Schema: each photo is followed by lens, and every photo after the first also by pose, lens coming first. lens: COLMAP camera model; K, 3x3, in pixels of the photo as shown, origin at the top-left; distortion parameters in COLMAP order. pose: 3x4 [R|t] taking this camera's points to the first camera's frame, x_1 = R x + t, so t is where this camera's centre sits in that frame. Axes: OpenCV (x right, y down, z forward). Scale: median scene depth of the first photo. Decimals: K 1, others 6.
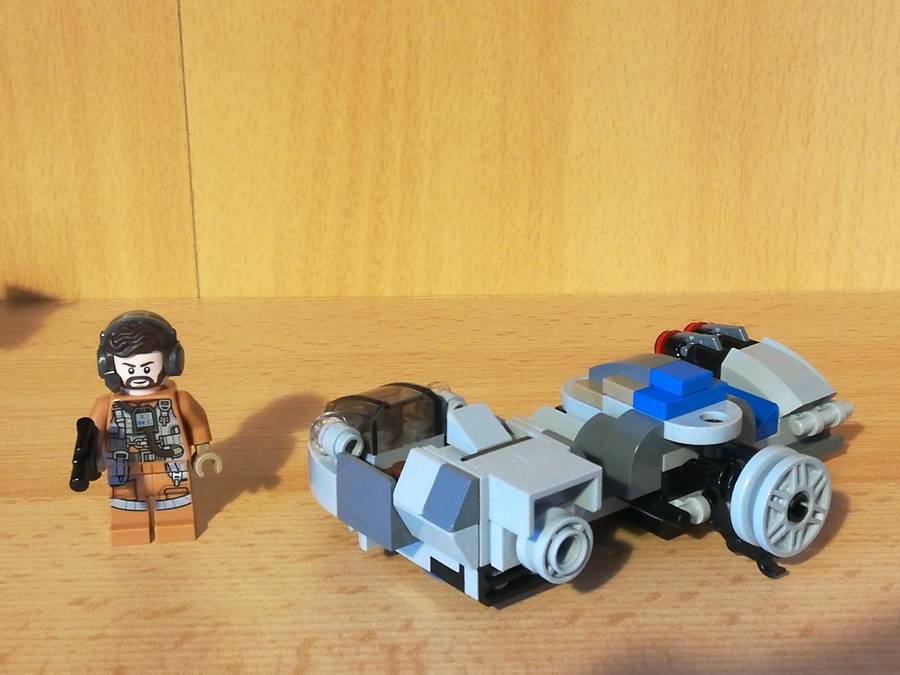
lens RADIAL K [[1554.4, 0, 450.0], [0, 1554.4, 337.5], [0, 0, 1]] dist [0.137245, -0.381885]
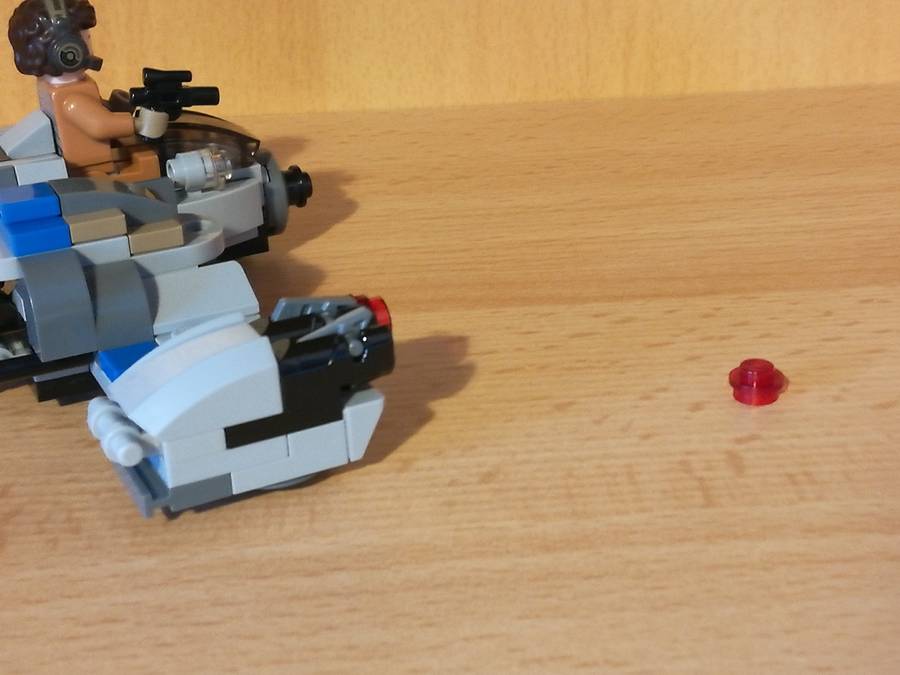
lens RADIAL K [[1559.6, 0, 450.0], [0, 1559.6, 337.5], [0, 0, 1]] dist [0.138670, -0.363946]
pose [[0.998935, -0.038564, 0.025316, 0.169090], [0.036362, 0.995943, 0.082314, 0.041756], [-0.028388, -0.081305, 0.996285, 0.169536]]
